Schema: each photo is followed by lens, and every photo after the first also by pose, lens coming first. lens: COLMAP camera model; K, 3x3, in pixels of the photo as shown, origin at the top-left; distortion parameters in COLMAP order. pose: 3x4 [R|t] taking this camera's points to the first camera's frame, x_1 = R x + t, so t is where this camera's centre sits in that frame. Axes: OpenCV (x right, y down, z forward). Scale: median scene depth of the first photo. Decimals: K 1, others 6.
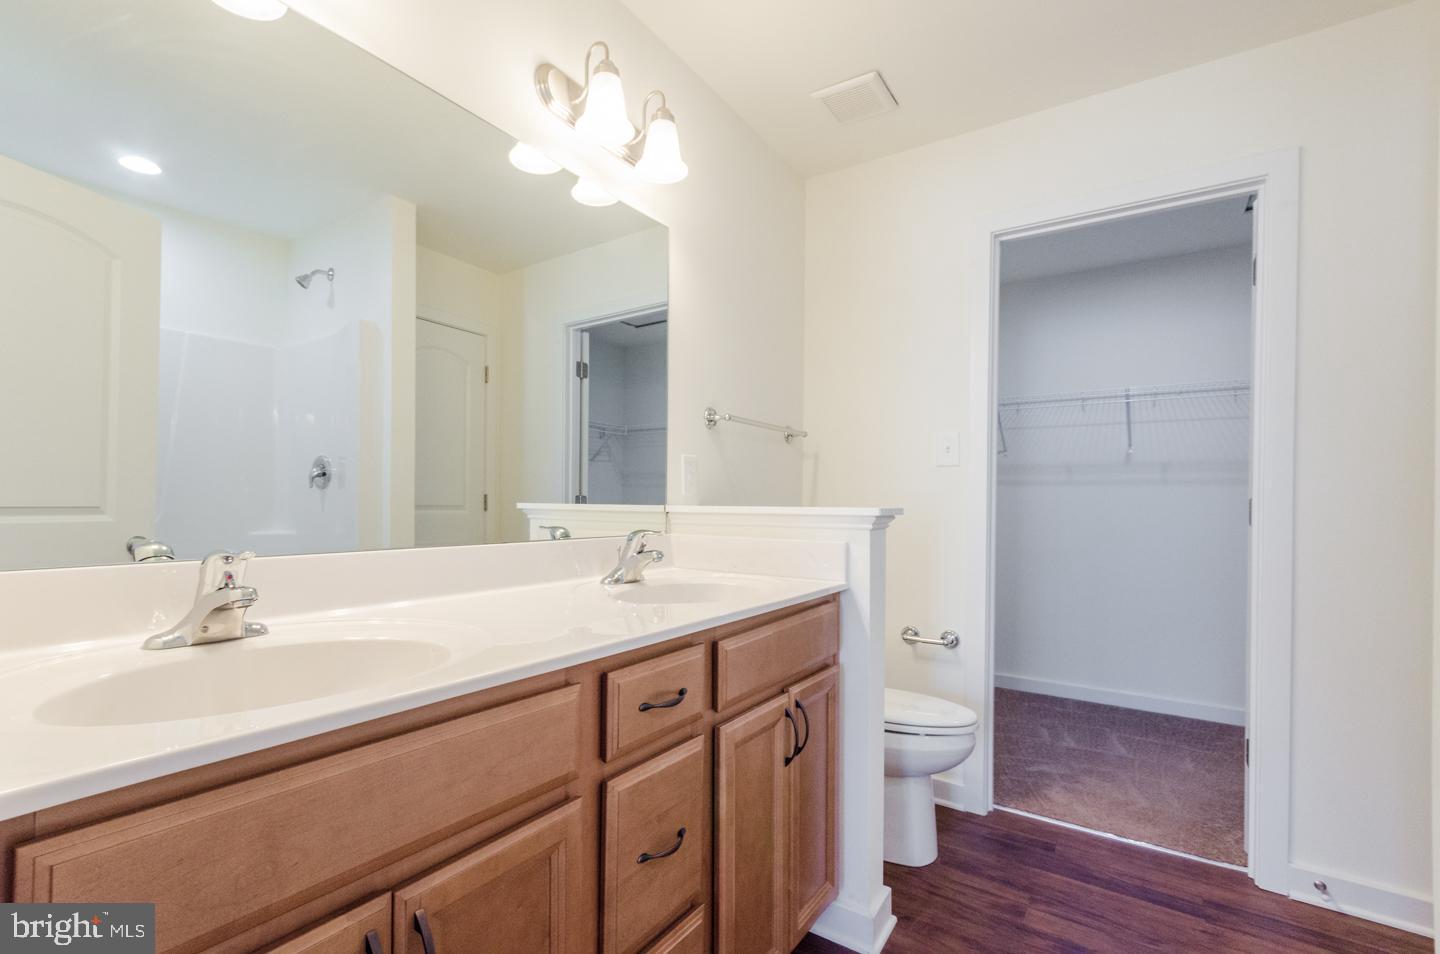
lens RADIAL K [[665.9, 0, 719.9], [0, 665.9, 485.5], [0, 0, 1]] dist [-0.013174, 0.011649]
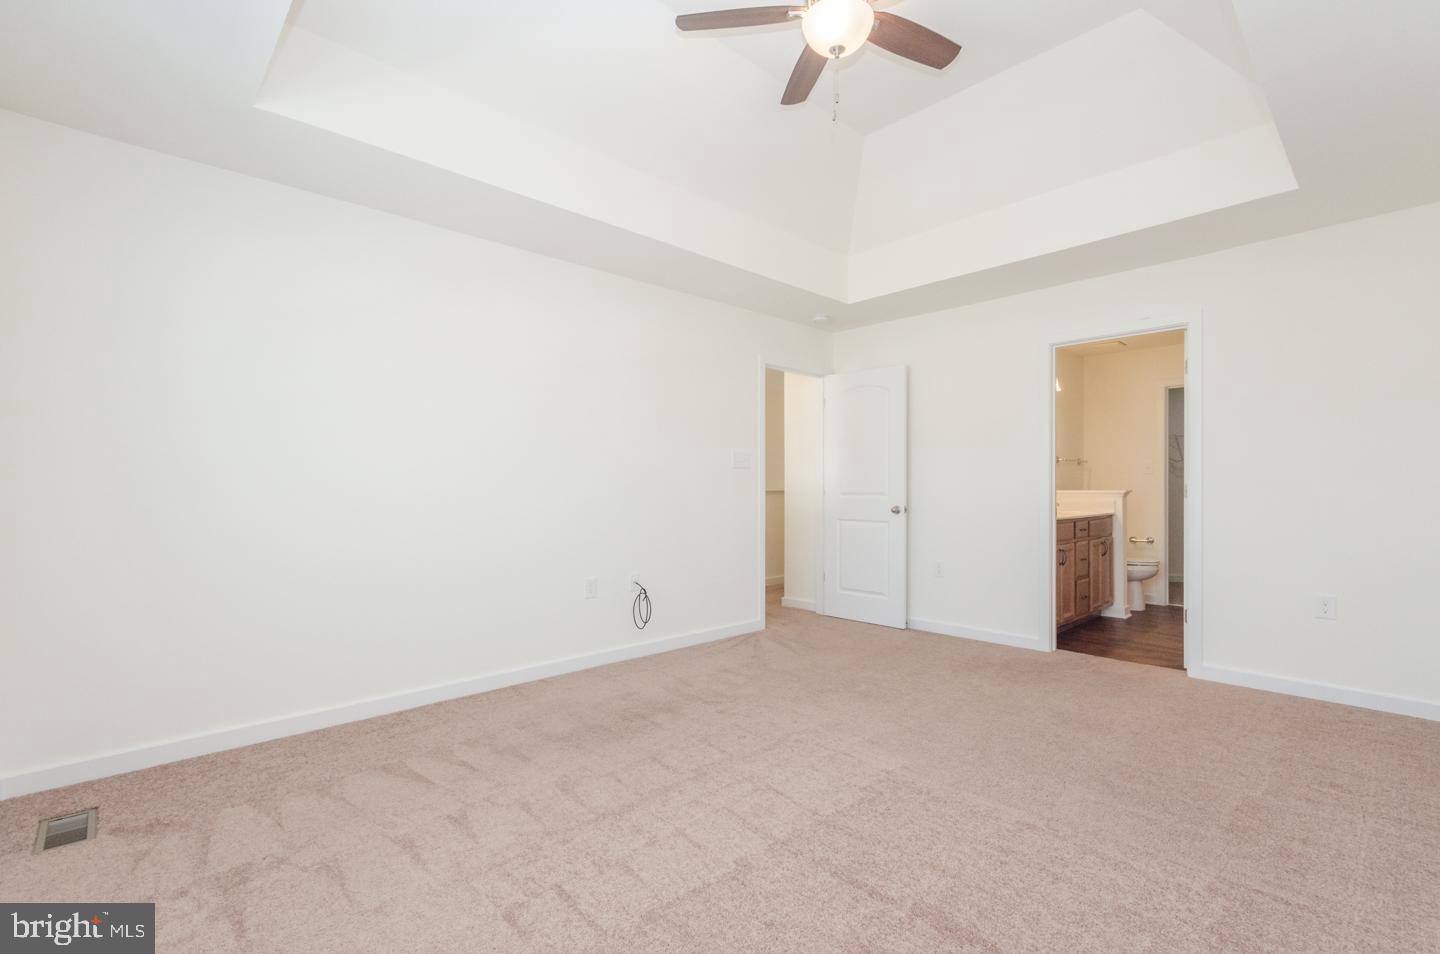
lens RADIAL K [[665.9, 0, 719.9], [0, 665.9, 485.5], [0, 0, 1]] dist [-0.013174, 0.011649]
pose [[0.969052, -0.016245, -0.246323, -0.791784], [0.022220, 0.999522, 0.021498, -0.092562], [0.245856, -0.026306, 0.968949, -2.380141]]
